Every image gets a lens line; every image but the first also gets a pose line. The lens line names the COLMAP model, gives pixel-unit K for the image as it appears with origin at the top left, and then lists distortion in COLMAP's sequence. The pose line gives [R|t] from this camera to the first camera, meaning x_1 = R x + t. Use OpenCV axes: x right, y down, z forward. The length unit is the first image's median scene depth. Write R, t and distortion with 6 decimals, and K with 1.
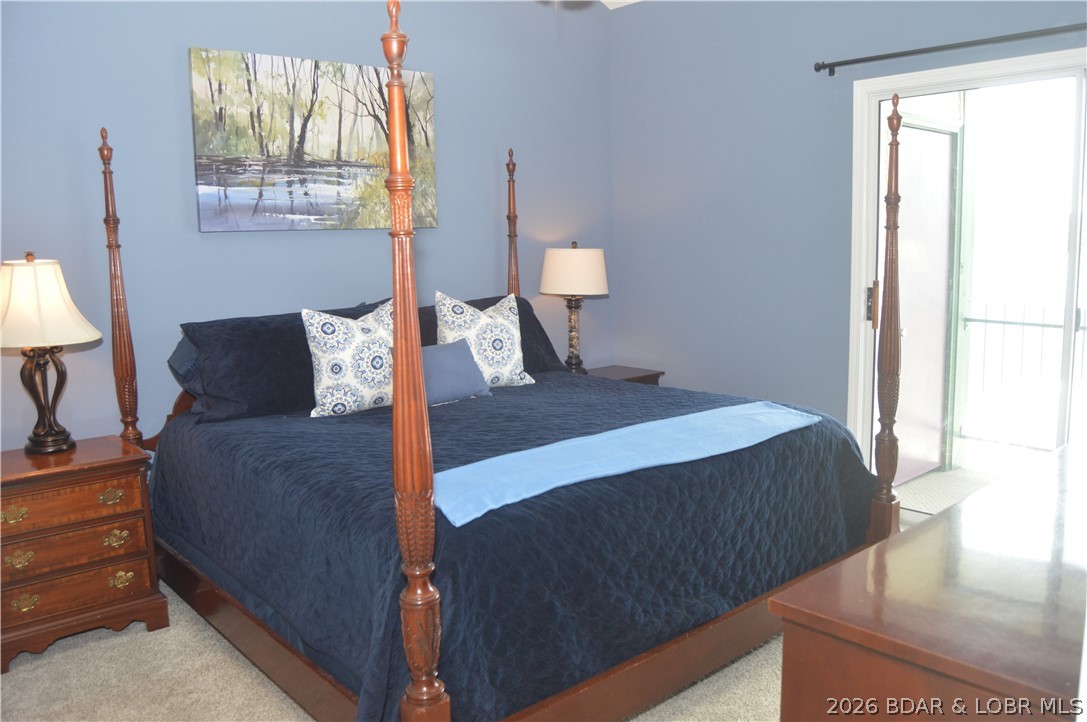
lens RADIAL K [[868.5, 0, 548.5], [0, 868.5, 361.1], [0, 0, 1]] dist [-0.096781, 0.044251]
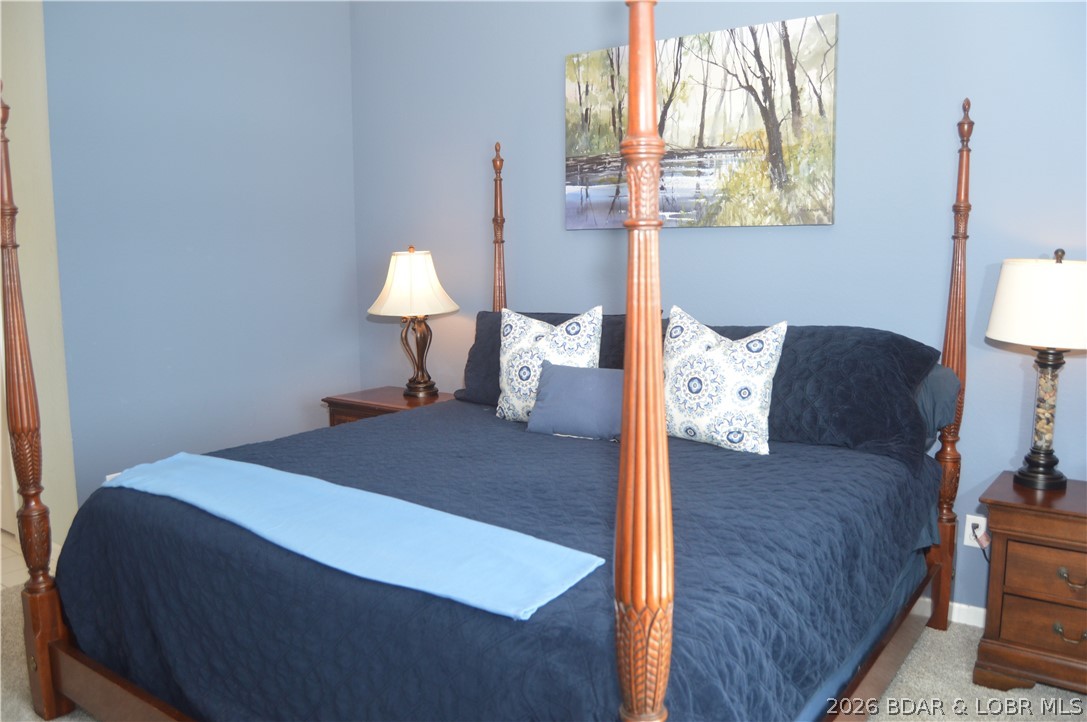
lens RADIAL K [[868.5, 0, 548.5], [0, 868.5, 361.1], [0, 0, 1]] dist [-0.096781, 0.044251]
pose [[0.220149, 0.146868, -0.964347, 0.600620], [-0.132556, 0.983934, 0.119590, -0.107329], [0.966418, 0.101502, 0.236080, 0.683237]]
